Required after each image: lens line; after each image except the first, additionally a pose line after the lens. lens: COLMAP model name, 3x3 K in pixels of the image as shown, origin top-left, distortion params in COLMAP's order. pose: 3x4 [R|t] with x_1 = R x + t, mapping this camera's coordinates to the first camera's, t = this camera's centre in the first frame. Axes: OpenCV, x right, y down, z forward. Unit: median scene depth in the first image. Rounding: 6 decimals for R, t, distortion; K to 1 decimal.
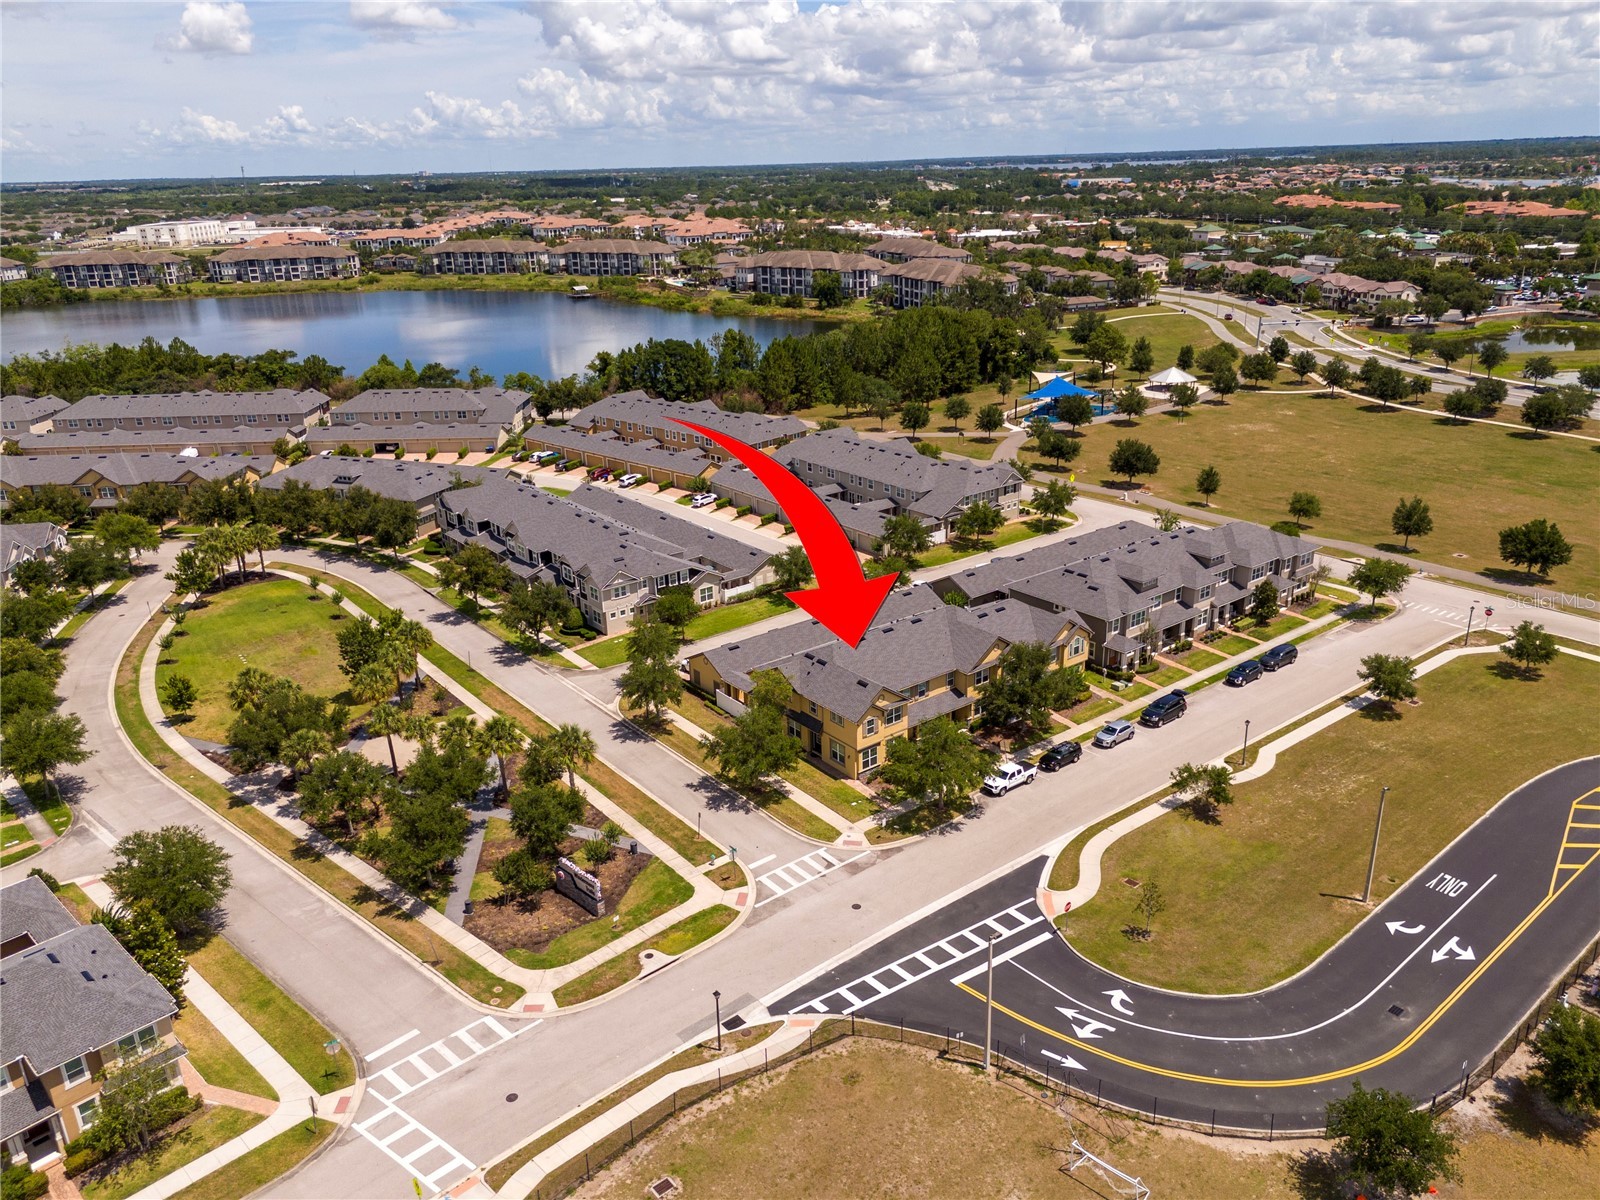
lens RADIAL K [[1182.8, 0, 802.6], [0, 1182.8, 597.4], [0, 0, 1]] dist [0.065681, -0.063875]
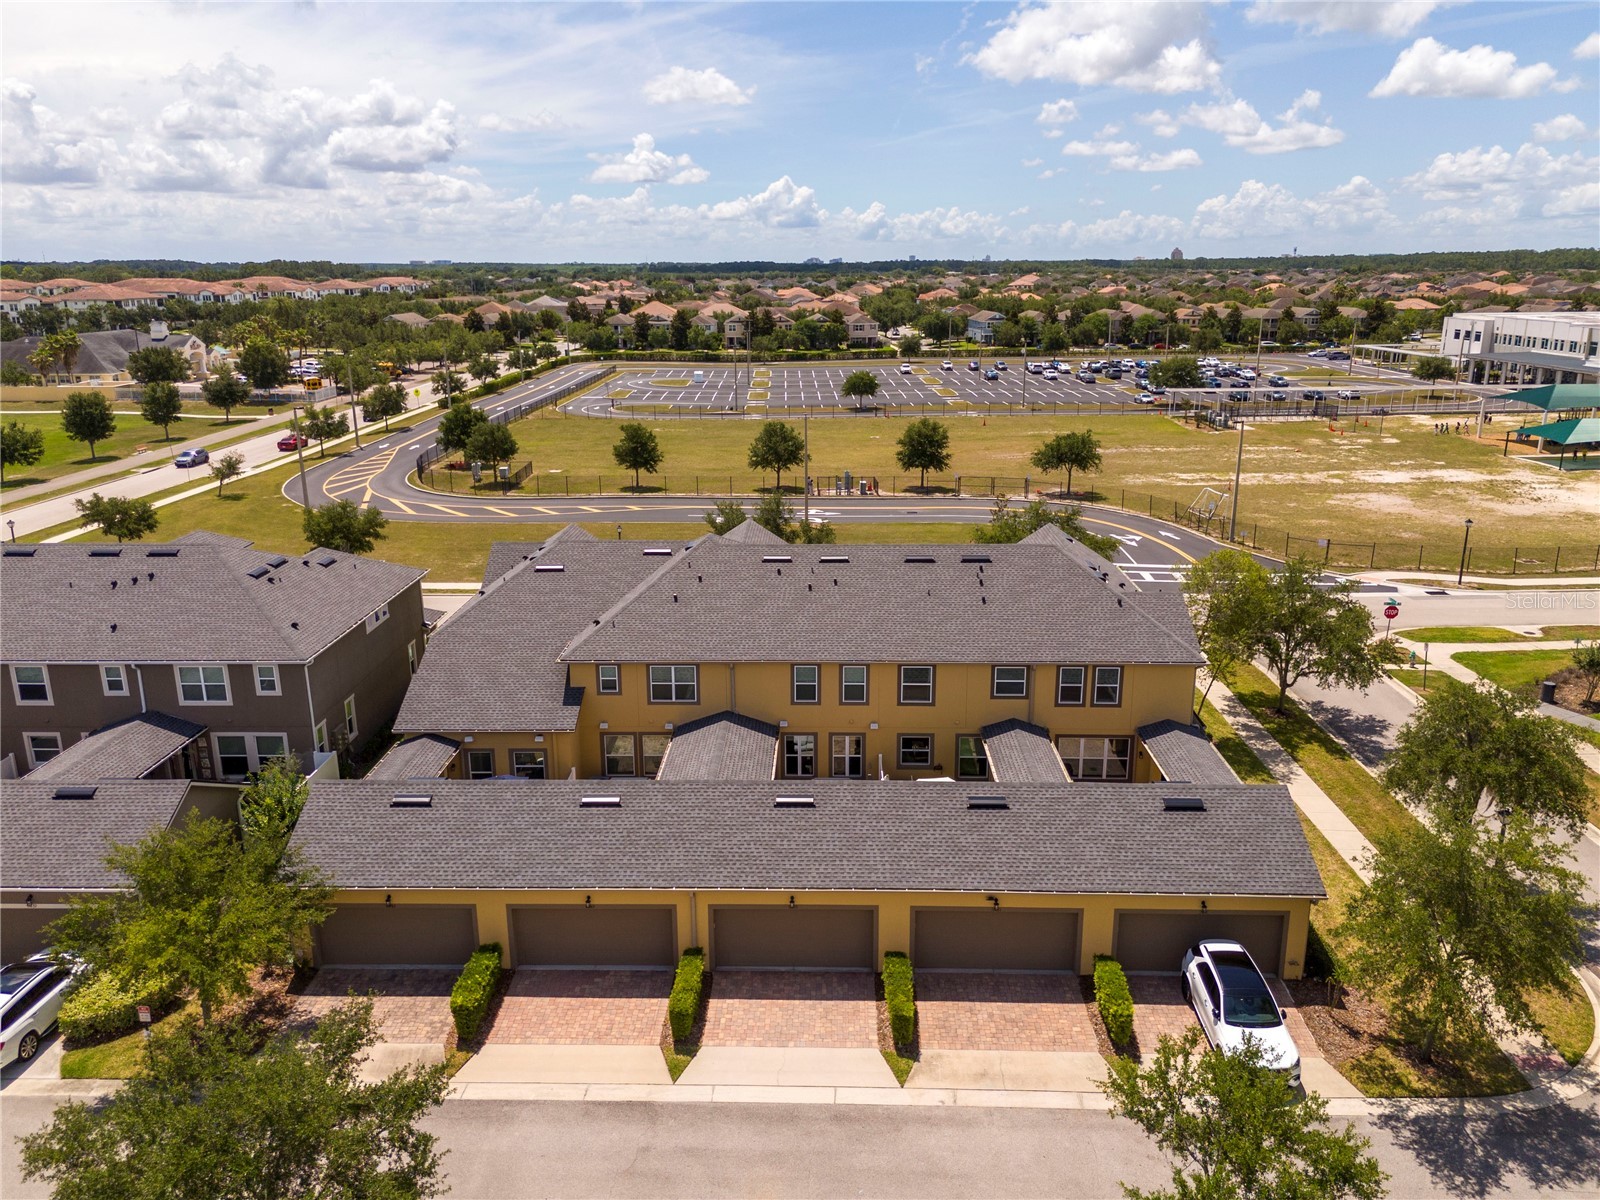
lens RADIAL K [[1182.8, 0, 802.6], [0, 1182.8, 597.4], [0, 0, 1]] dist [0.065681, -0.063875]
pose [[-0.773522, -0.139022, 0.618334, -0.153122], [0.245511, 0.833736, 0.494579, -0.161163], [-0.584285, 0.534375, -0.610782, 1.090999]]
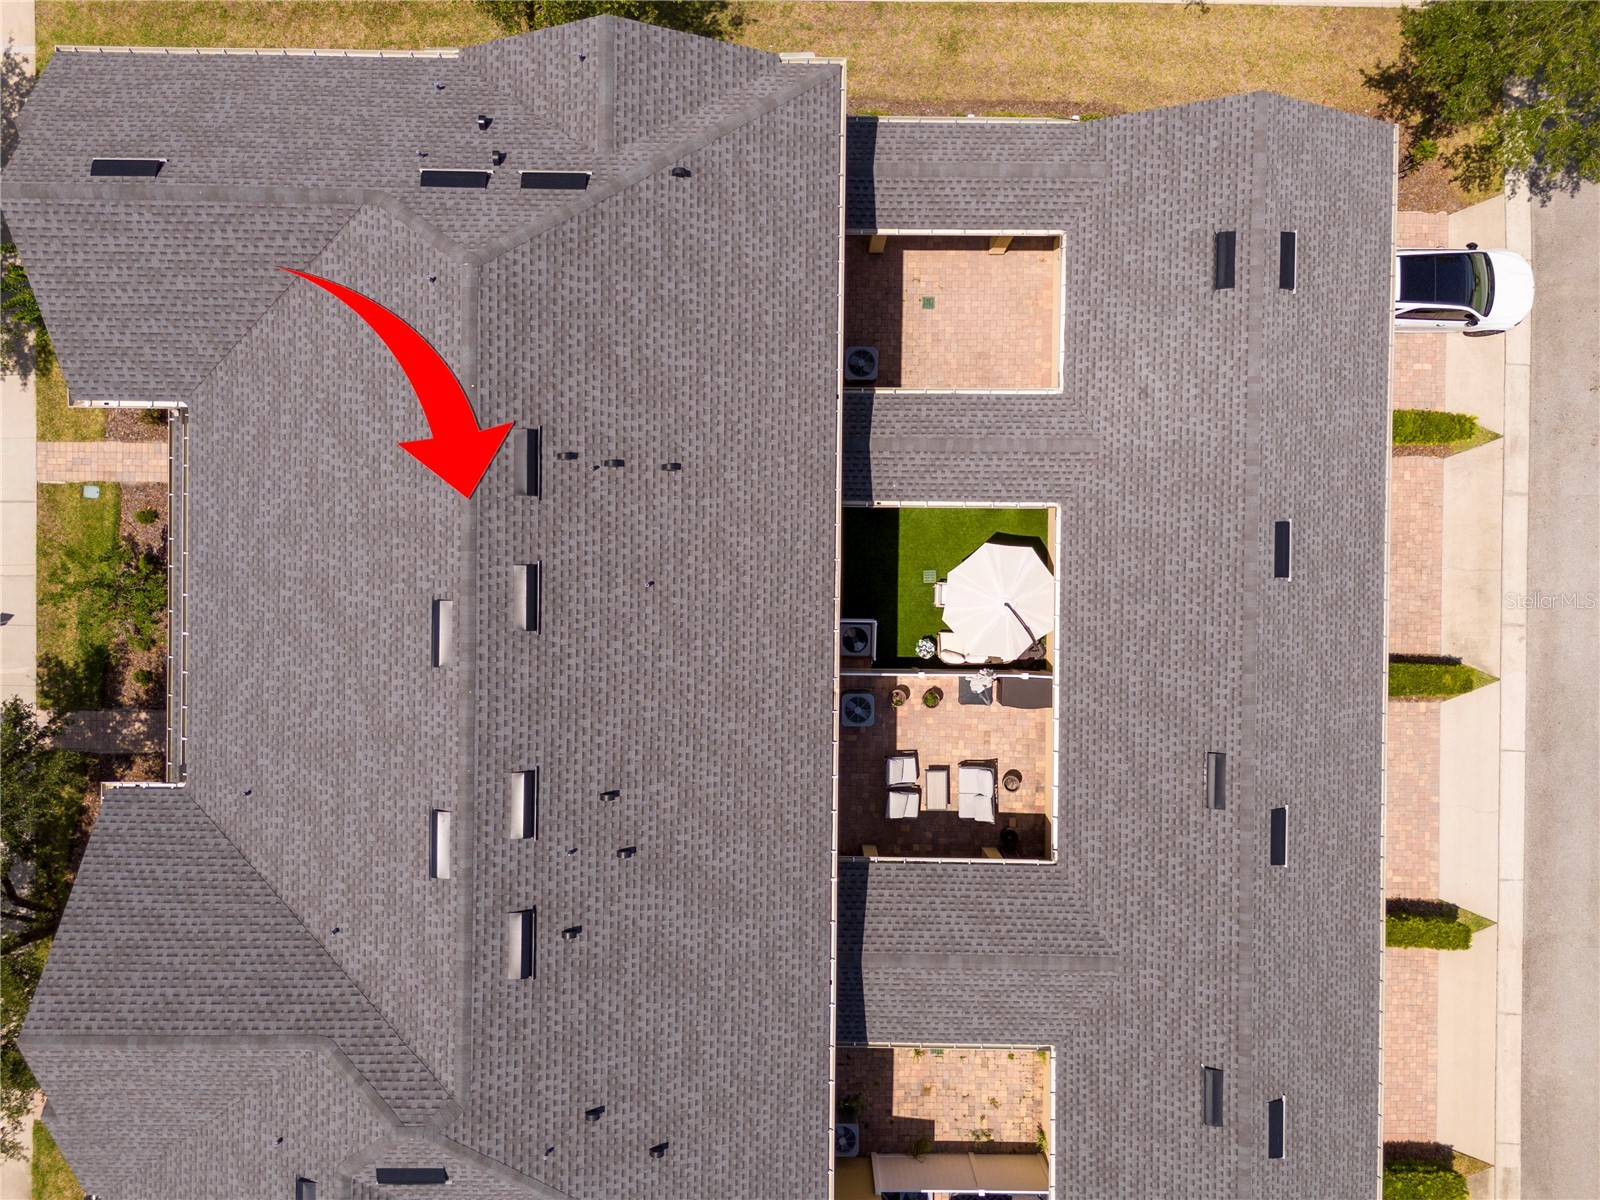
lens RADIAL K [[1184.9, 0, 804.8], [0, 1184.9, 584.9], [0, 0, 1]] dist [0.062149, -0.053370]
pose [[-0.623852, 0.780654, 0.037252, 0.020113], [-0.249288, -0.243939, 0.937203, -0.132376], [0.740719, 0.575389, 0.346789, 0.807812]]
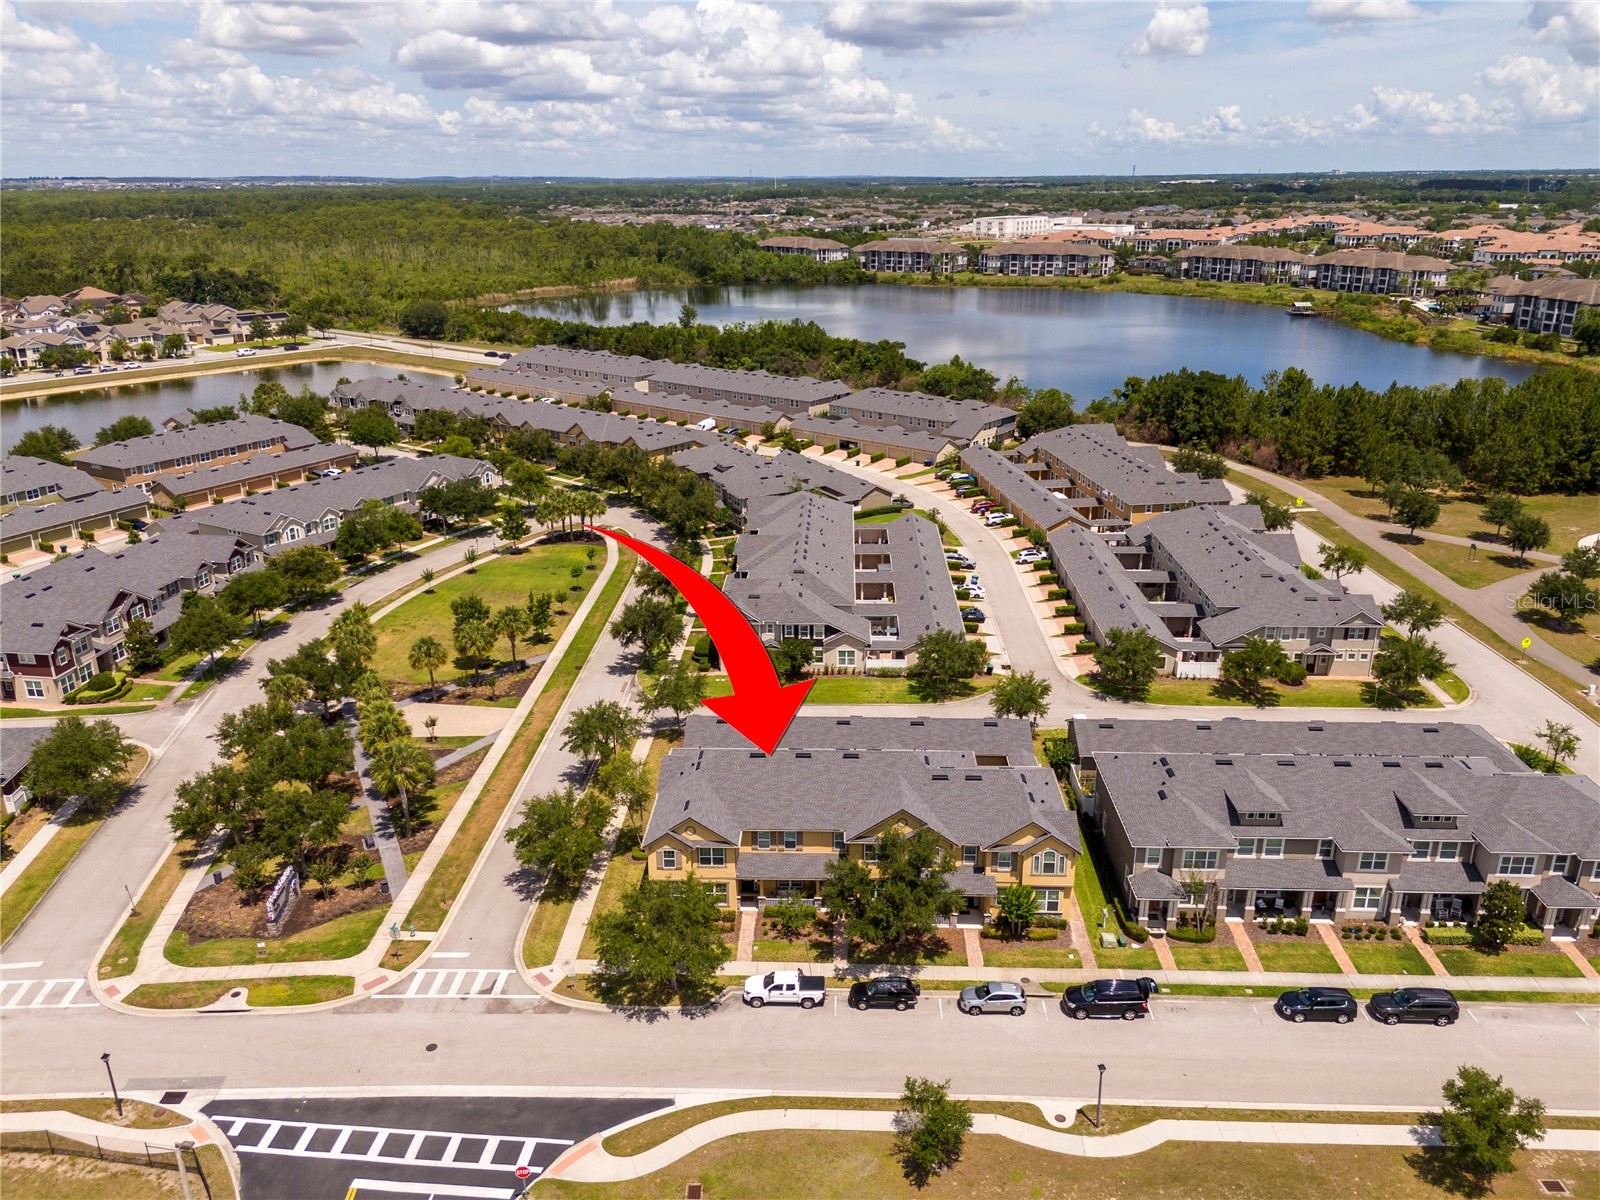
lens RADIAL K [[1182.8, 0, 802.6], [0, 1182.8, 597.4], [0, 0, 1]] dist [0.065681, -0.063875]
pose [[0.767806, 0.234203, -0.596341, 0.438981], [-0.233454, 0.969071, 0.080008, -0.117679], [0.596635, 0.077787, 0.798734, 0.285684]]
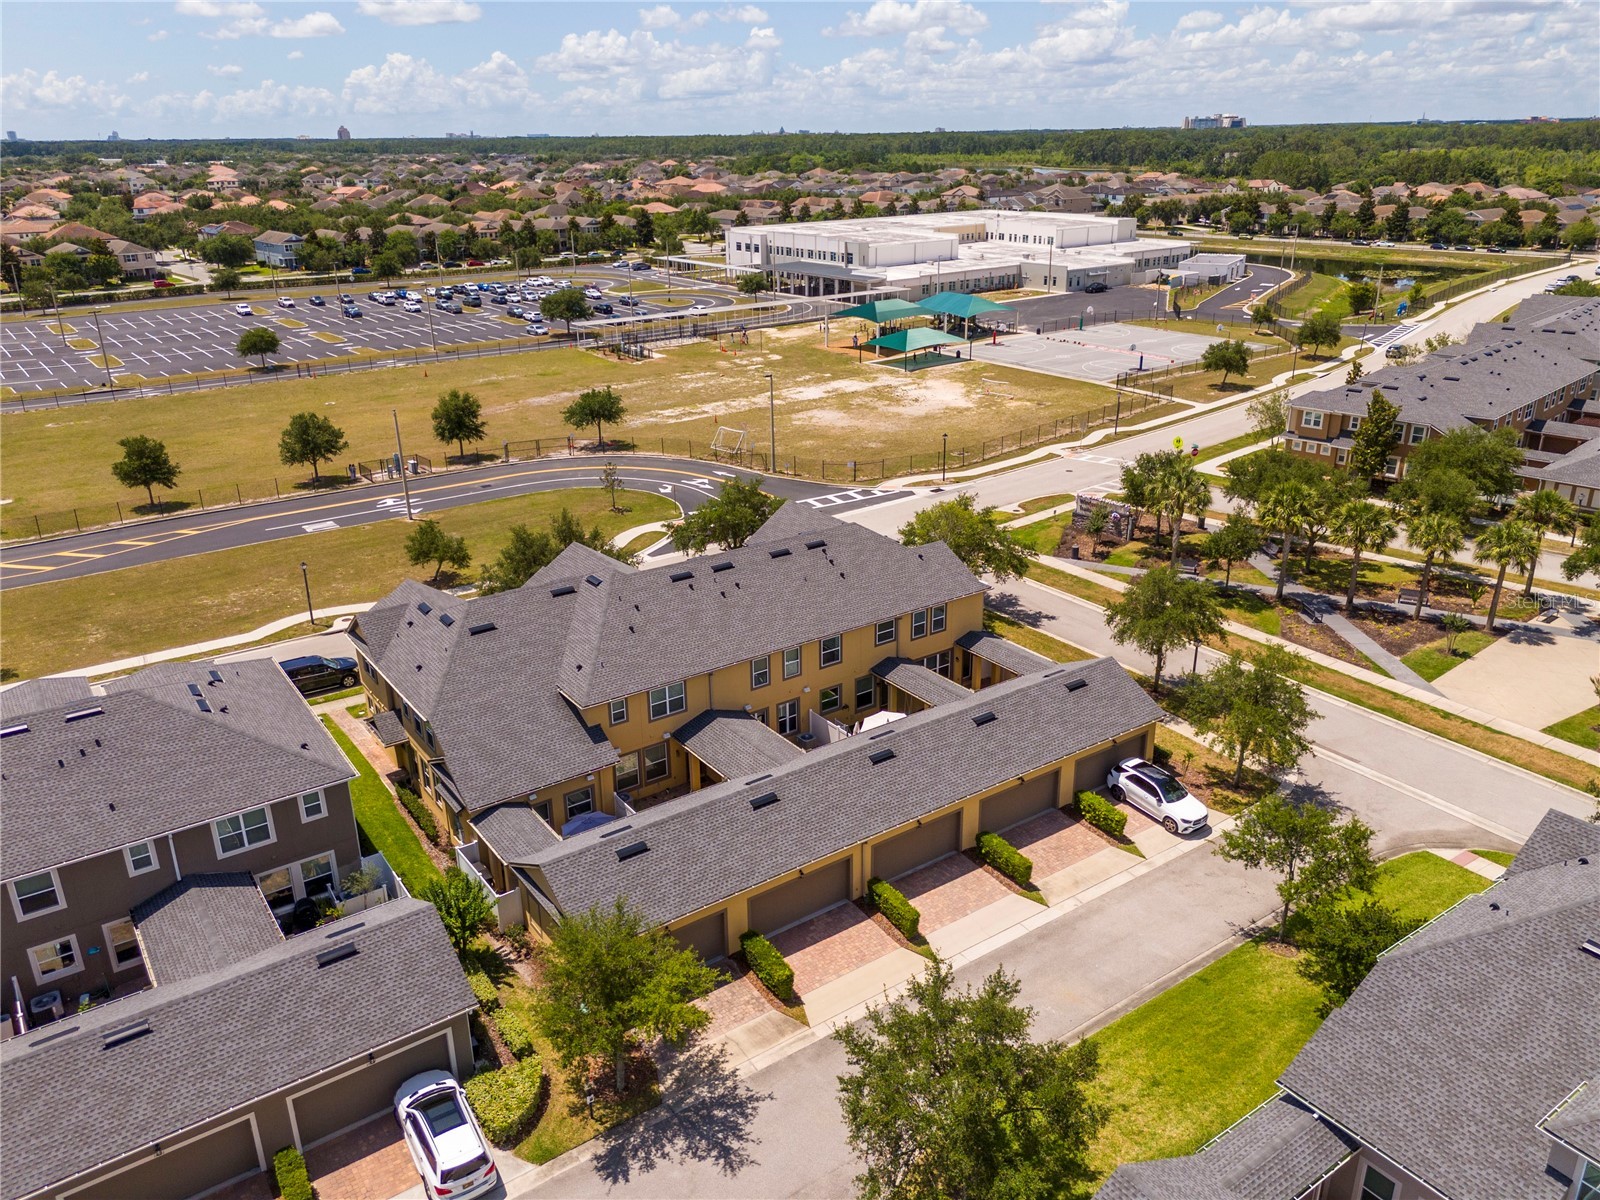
lens RADIAL K [[1181.0, 0, 805.7], [0, 1181.0, 600.2], [0, 0, 1]] dist [0.076867, -0.080866]
pose [[-0.998245, 0.021825, 0.055045, 0.014226], [0.052866, 0.747226, 0.662464, -0.274434], [-0.026673, 0.664212, -0.747068, 1.198370]]
